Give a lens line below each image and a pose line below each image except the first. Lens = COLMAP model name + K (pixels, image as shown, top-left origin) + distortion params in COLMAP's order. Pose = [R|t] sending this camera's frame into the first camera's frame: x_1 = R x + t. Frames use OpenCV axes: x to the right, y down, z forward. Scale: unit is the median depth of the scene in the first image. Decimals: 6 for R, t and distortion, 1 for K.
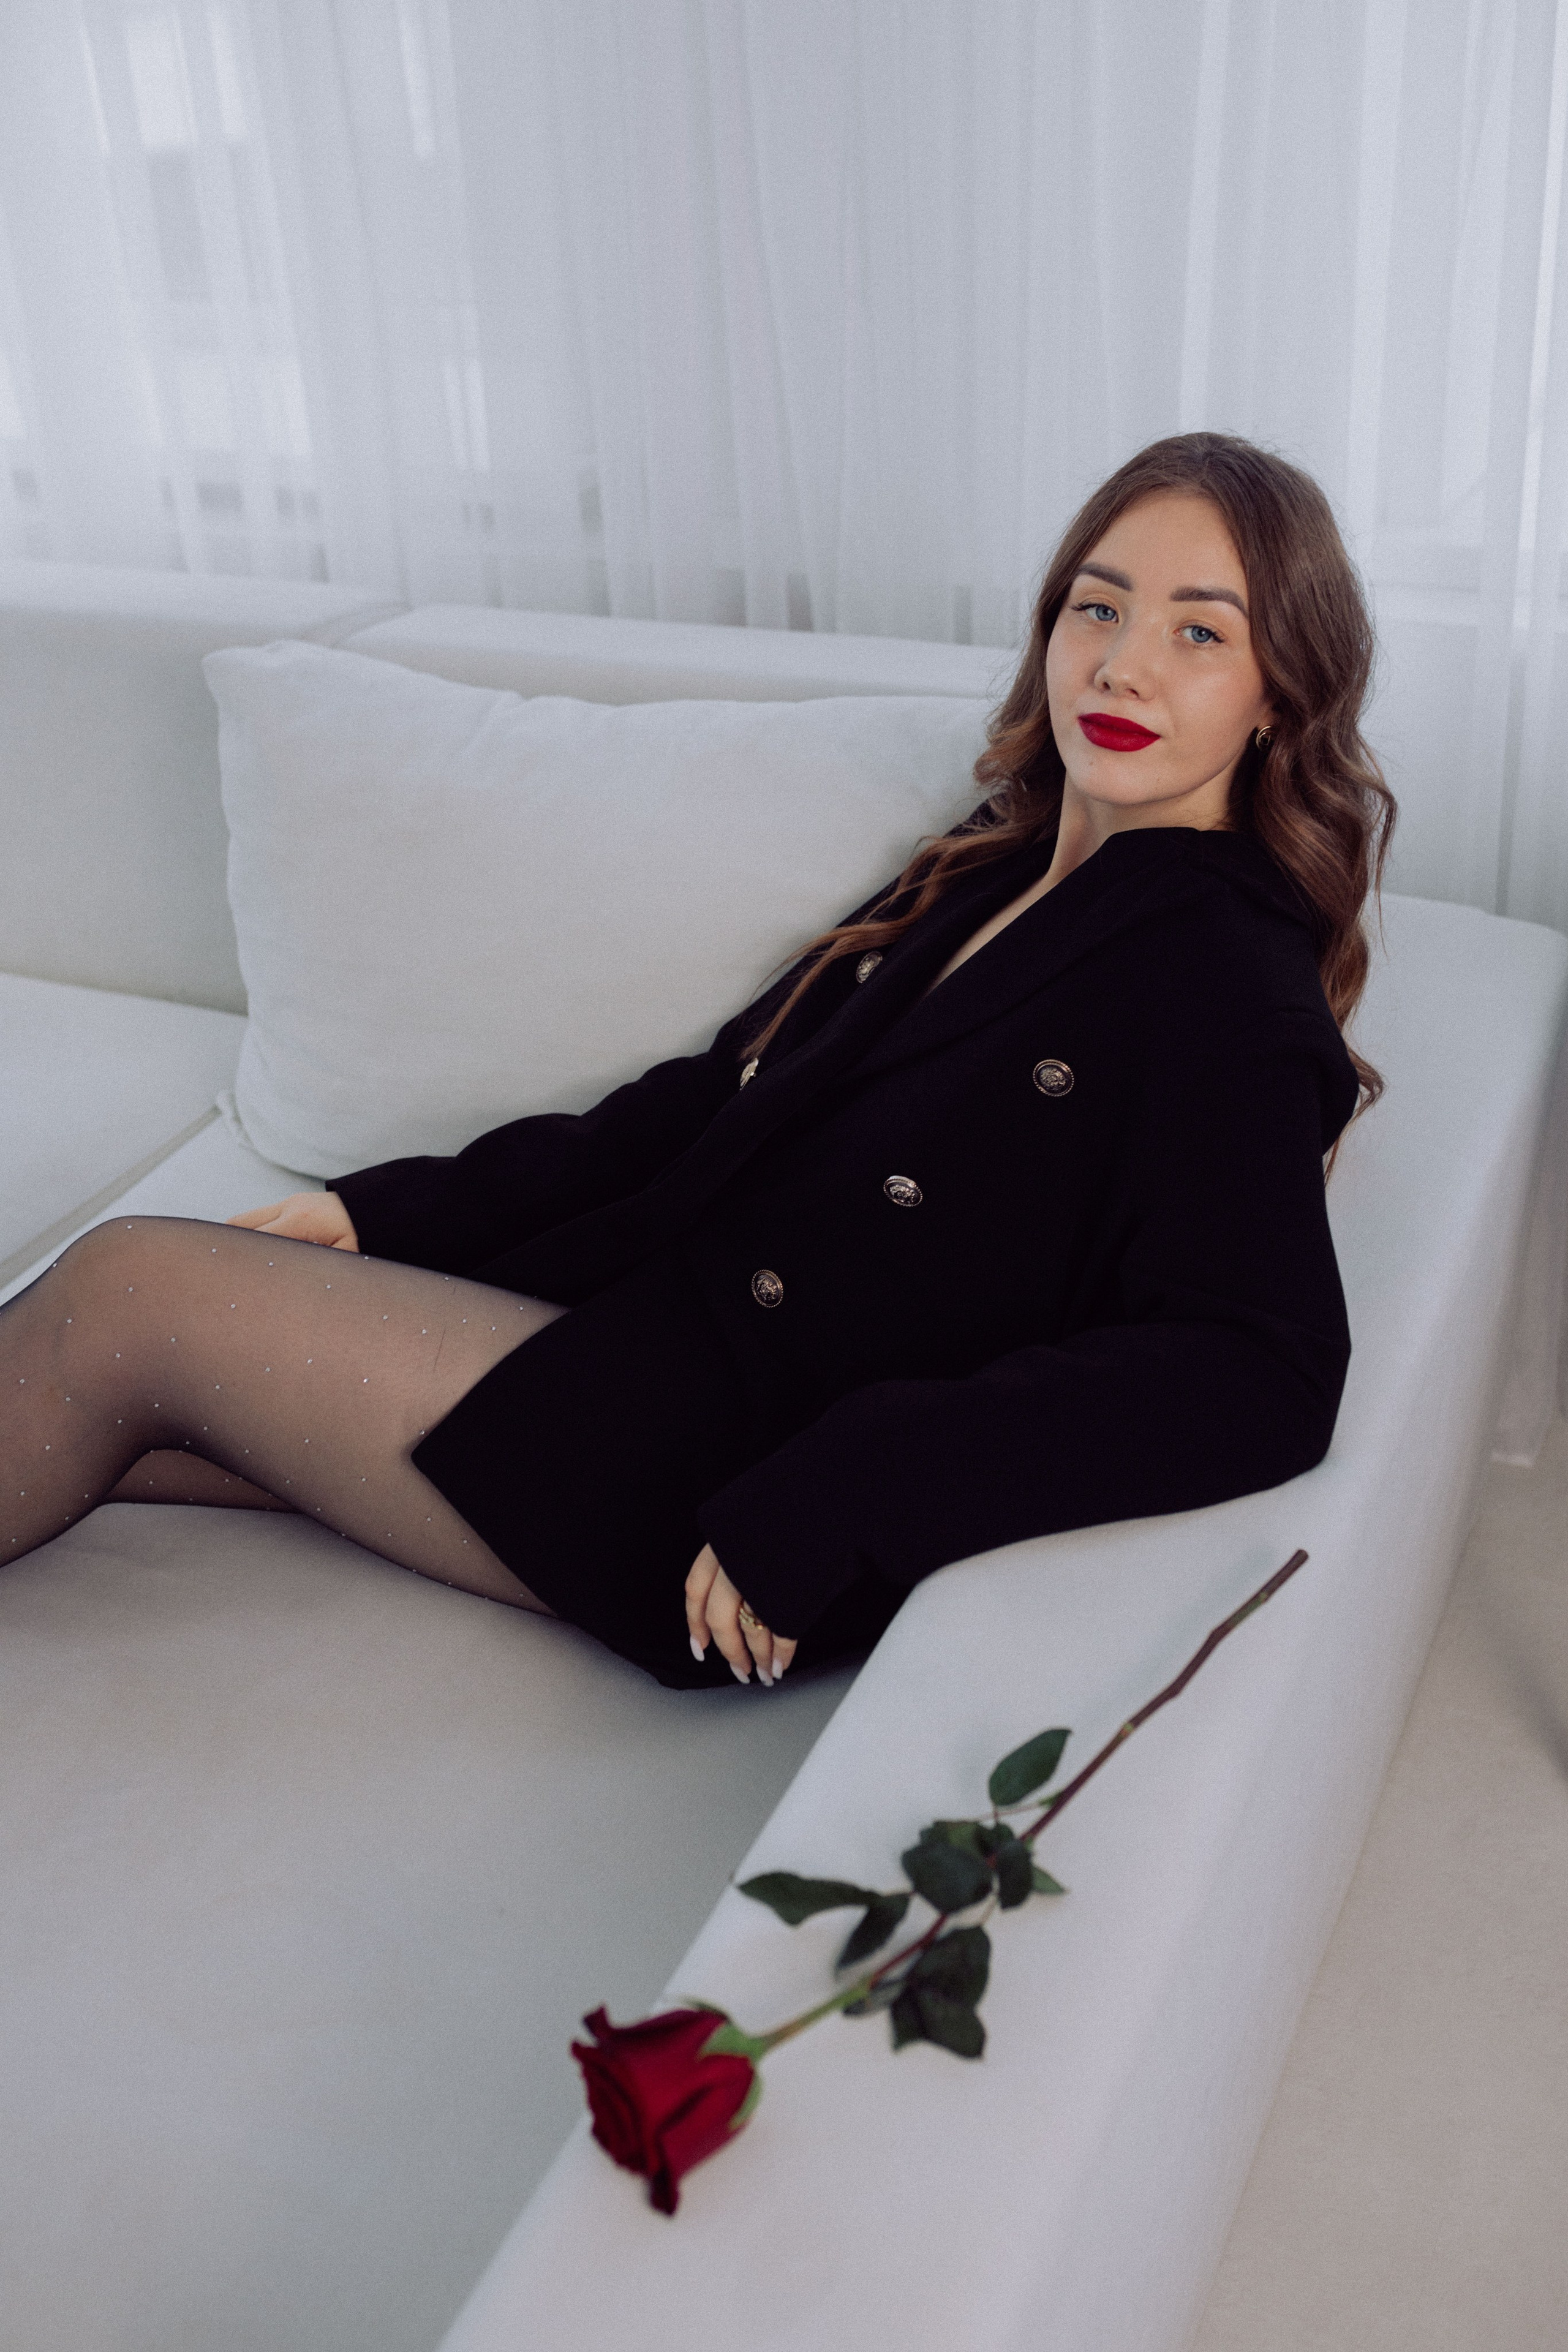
lens RADIAL K [[2147.9, 0, 786.4], [0, 2147.9, 1183.7], [0, 0, 1]] dist [-0.157396, 0.594670]
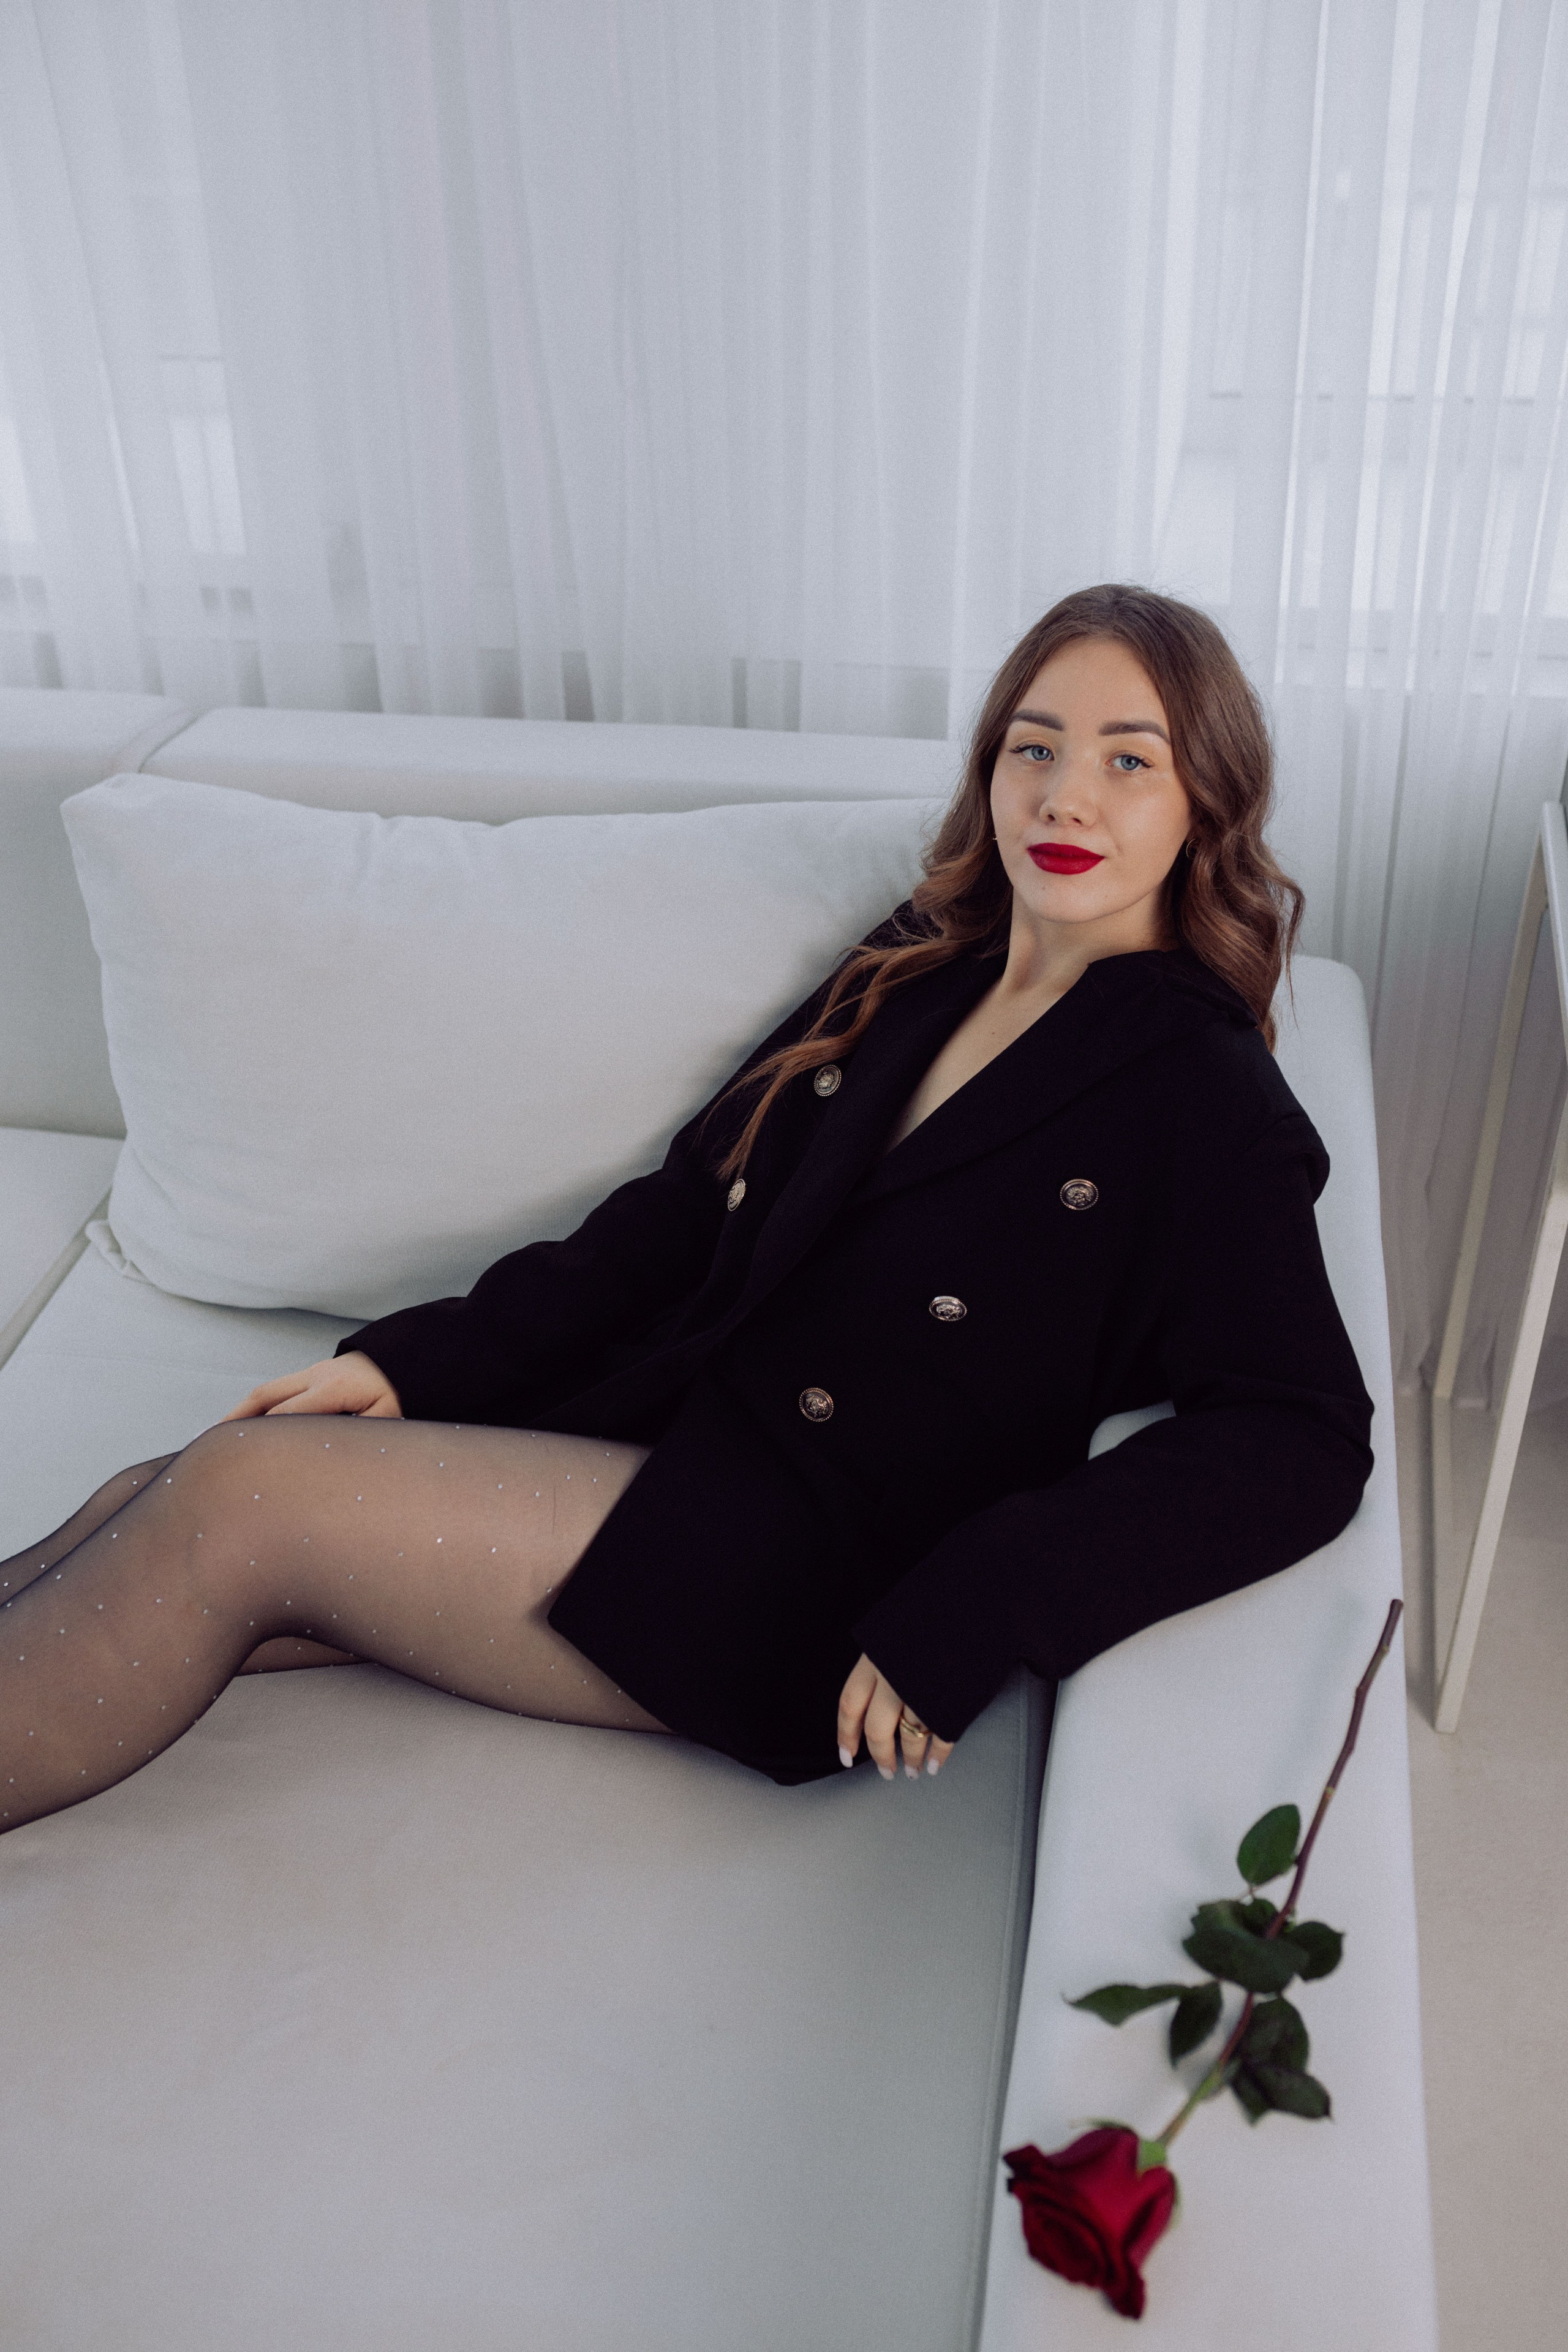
lens RADIAL K [[2147.9, 0, 786.4], [0, 2147.9, 1183.7], [0, 0, 1]] dist [-0.157396, 0.594670]
pose [[0.978579, -0.115714, 0.170273, -0.191519], [0.111511, 0.993179, 0.034077, -0.098915], [-0.173055, -0.014360, 0.984807, -0.061714]]
